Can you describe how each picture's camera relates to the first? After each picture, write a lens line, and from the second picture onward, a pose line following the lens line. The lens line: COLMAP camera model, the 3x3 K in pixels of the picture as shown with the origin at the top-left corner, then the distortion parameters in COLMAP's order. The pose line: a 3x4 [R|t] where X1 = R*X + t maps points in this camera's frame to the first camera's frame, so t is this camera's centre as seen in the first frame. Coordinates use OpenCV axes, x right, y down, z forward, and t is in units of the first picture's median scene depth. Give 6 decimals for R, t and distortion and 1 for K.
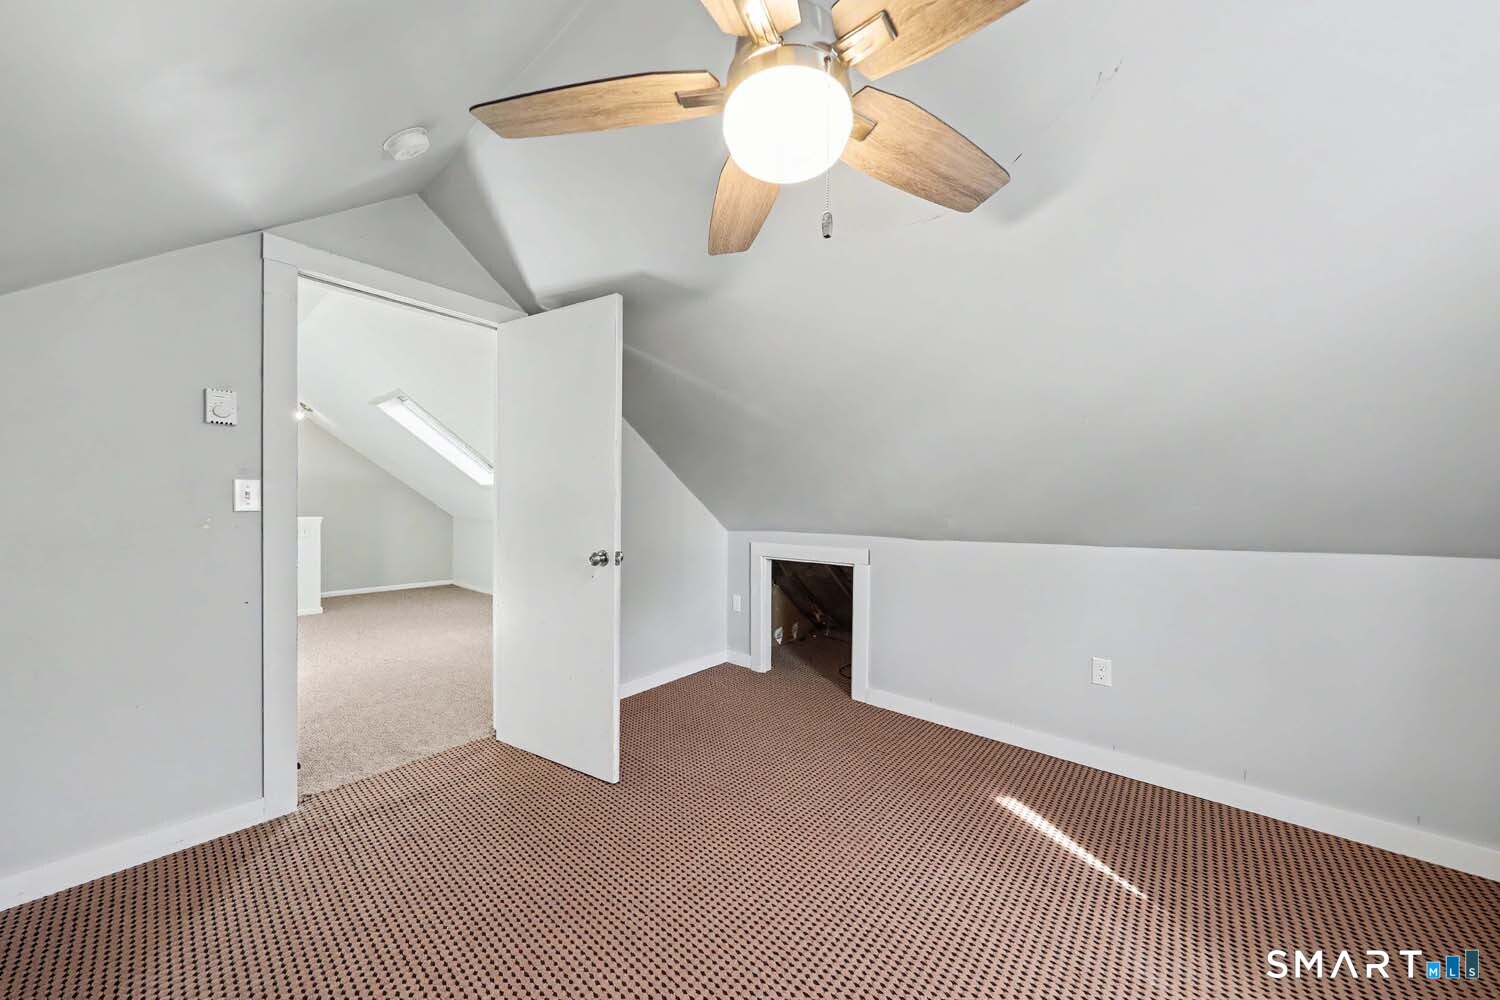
lens RADIAL K [[508.6, 0, 750.0], [0, 508.6, 500.0], [0, 0, 1]] dist [-0.000210, -0.000060]
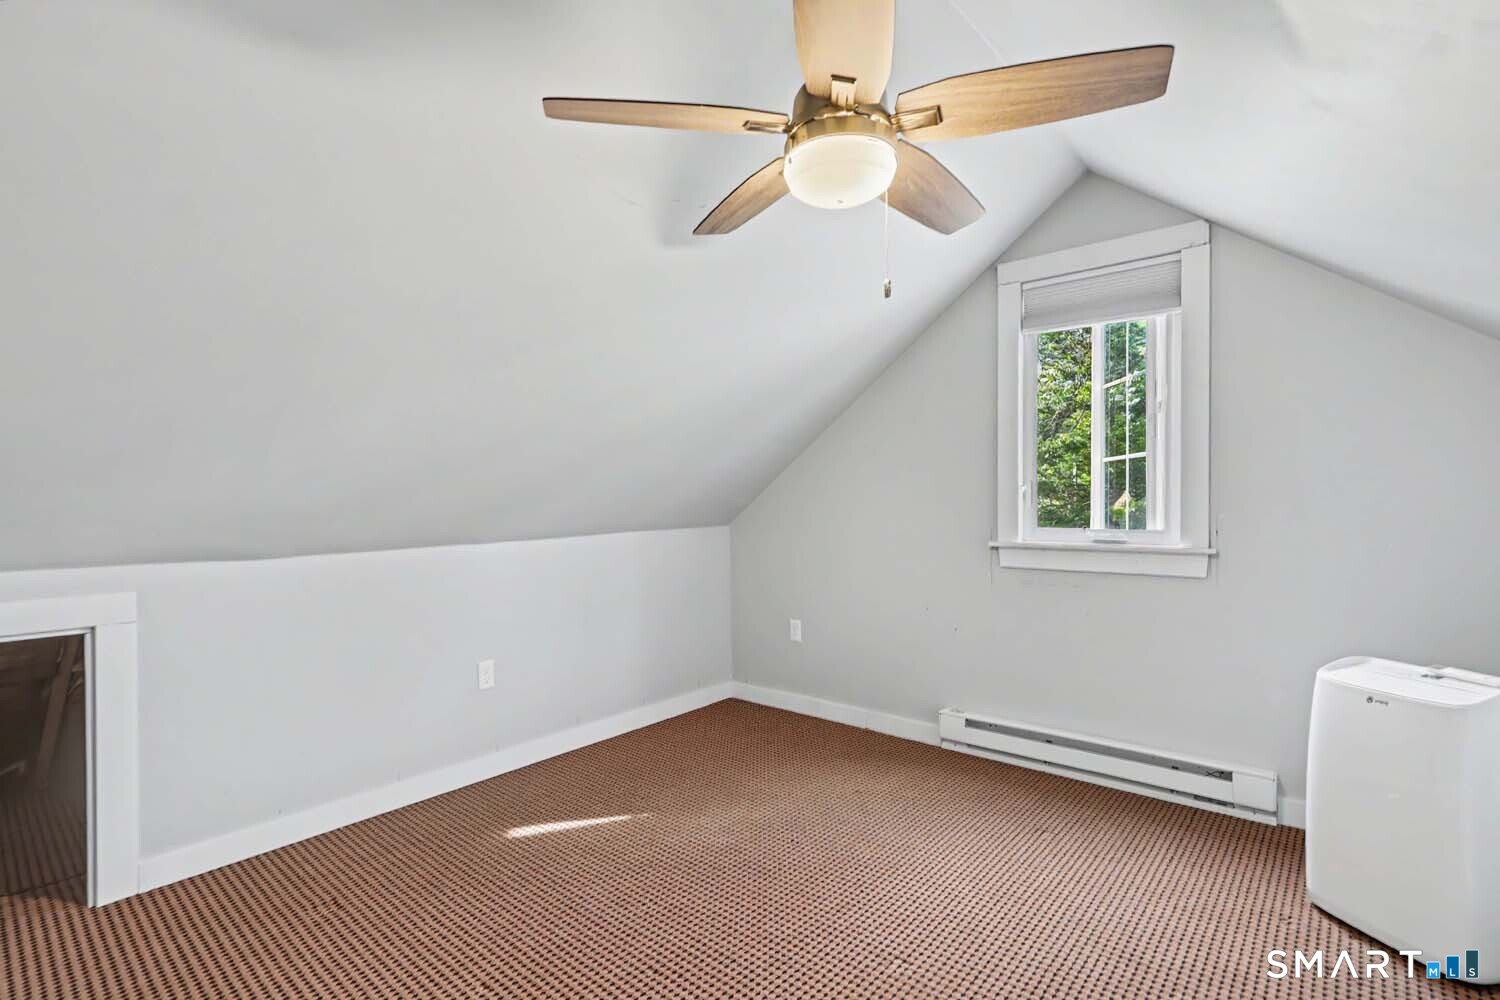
lens RADIAL K [[699.9, 0, 750.0], [0, 699.9, 500.0], [0, 0, 1]] dist [0.000565, 0.000144]
pose [[0.000754, -0.007515, 0.999971, -0.613260], [-0.007683, 0.999942, 0.007521, -0.005456], [-0.999970, -0.007688, 0.000696, 0.502058]]
